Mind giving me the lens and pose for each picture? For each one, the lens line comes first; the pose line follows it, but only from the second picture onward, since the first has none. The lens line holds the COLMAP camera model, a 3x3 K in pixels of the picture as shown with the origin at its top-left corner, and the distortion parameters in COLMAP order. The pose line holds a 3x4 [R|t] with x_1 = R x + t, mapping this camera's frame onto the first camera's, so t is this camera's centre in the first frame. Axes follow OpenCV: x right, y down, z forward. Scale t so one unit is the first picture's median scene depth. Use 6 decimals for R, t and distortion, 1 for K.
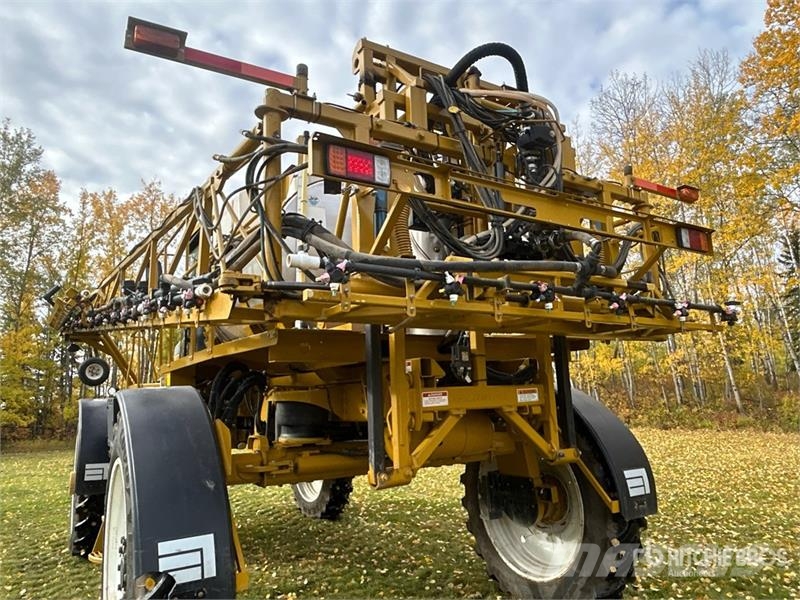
lens RADIAL K [[575.1, 0, 402.4], [0, 575.1, 296.0], [0, 0, 1]] dist [0.006200, 0.005977]
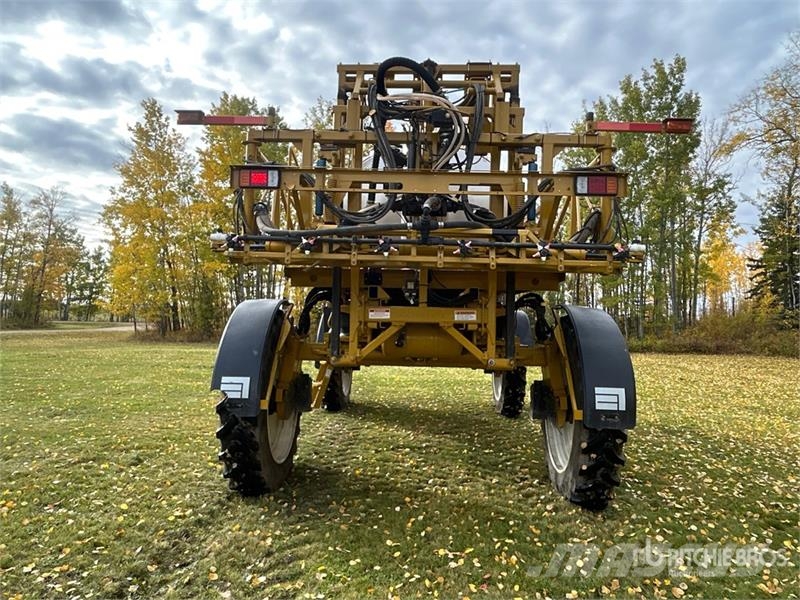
lens RADIAL K [[600.9, 0, 402.8], [0, 600.9, 302.3], [0, 0, 1]] dist [0.050066, -0.047215]
pose [[0.809881, 0.037005, -0.585425, 0.769291], [0.051039, 0.989778, 0.133172, -0.041235], [0.584369, -0.137733, 0.799714, -0.154278]]
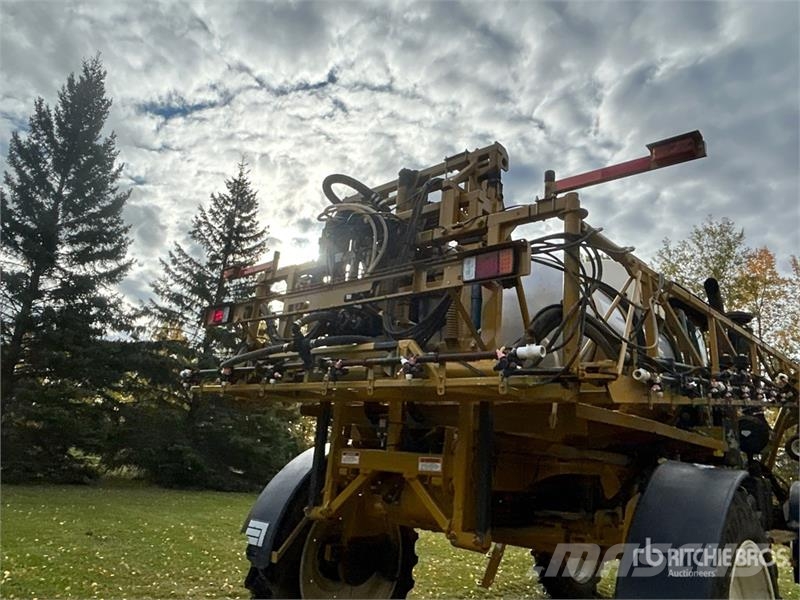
lens RADIAL K [[575.1, 0, 401.3], [0, 575.1, 302.0], [0, 0, 1]] dist [0.006200, 0.005977]
pose [[0.262069, -0.197863, -0.944548, 1.003101], [0.083782, 0.979725, -0.181986, 0.064712], [0.961406, -0.031444, 0.273333, 0.589537]]
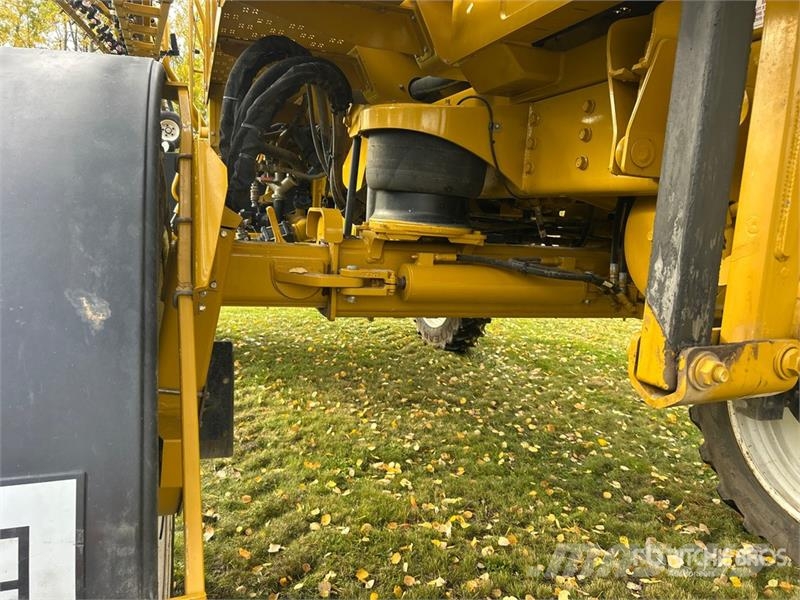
lens RADIAL K [[600.9, 0, 394.9], [0, 600.9, 299.1], [0, 0, 1]] dist [0.050066, -0.047215]
pose [[0.968060, 0.124347, -0.217708, -0.079867], [-0.051574, 0.948536, 0.312440, 0.148426], [0.245355, -0.291233, 0.924654, 0.516674]]
